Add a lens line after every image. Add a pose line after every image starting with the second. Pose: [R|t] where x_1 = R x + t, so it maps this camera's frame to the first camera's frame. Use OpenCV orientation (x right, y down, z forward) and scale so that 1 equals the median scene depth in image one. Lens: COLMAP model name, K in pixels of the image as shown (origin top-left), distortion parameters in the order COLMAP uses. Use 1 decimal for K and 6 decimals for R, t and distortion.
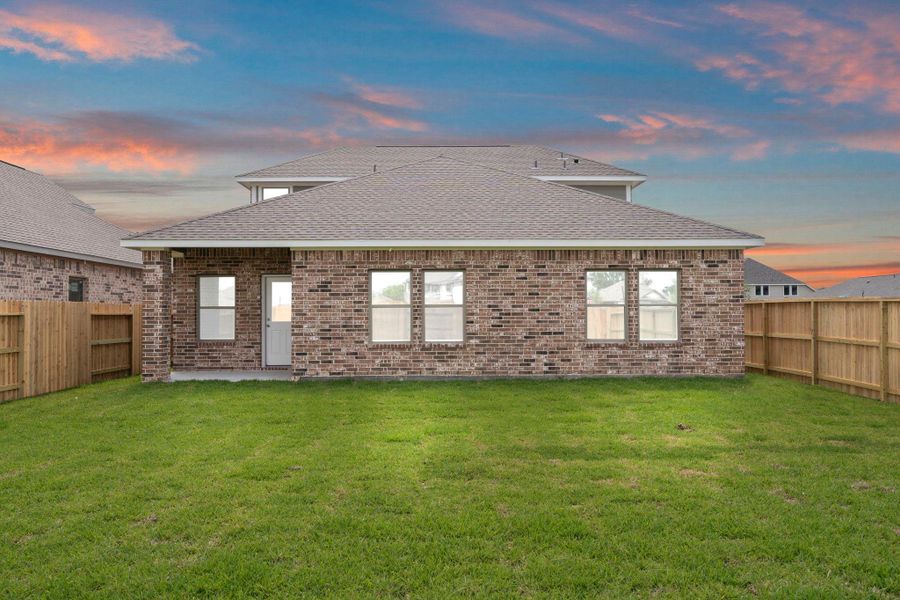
lens RADIAL K [[640.7, 0, 447.0], [0, 640.7, 298.2], [0, 0, 1]] dist [0.007296, -0.001598]
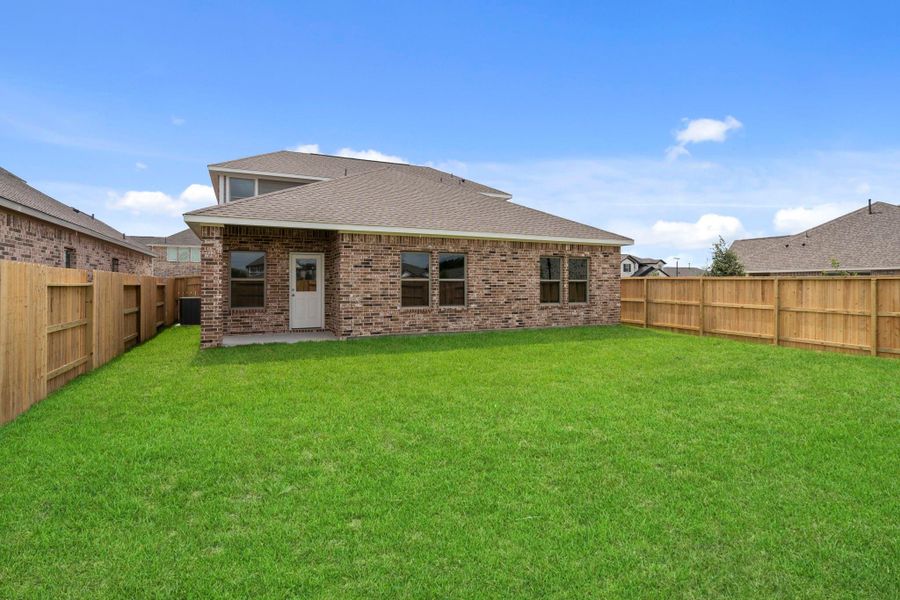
lens RADIAL K [[444.0, 0, 446.4], [0, 444.0, 279.6], [0, 0, 1]] dist [0.000649, 0.000250]
pose [[0.915120, 0.009168, 0.403077, -0.394851], [-0.013502, 0.999878, 0.007911, 0.004205], [-0.402955, -0.012682, 0.915132, 0.151195]]
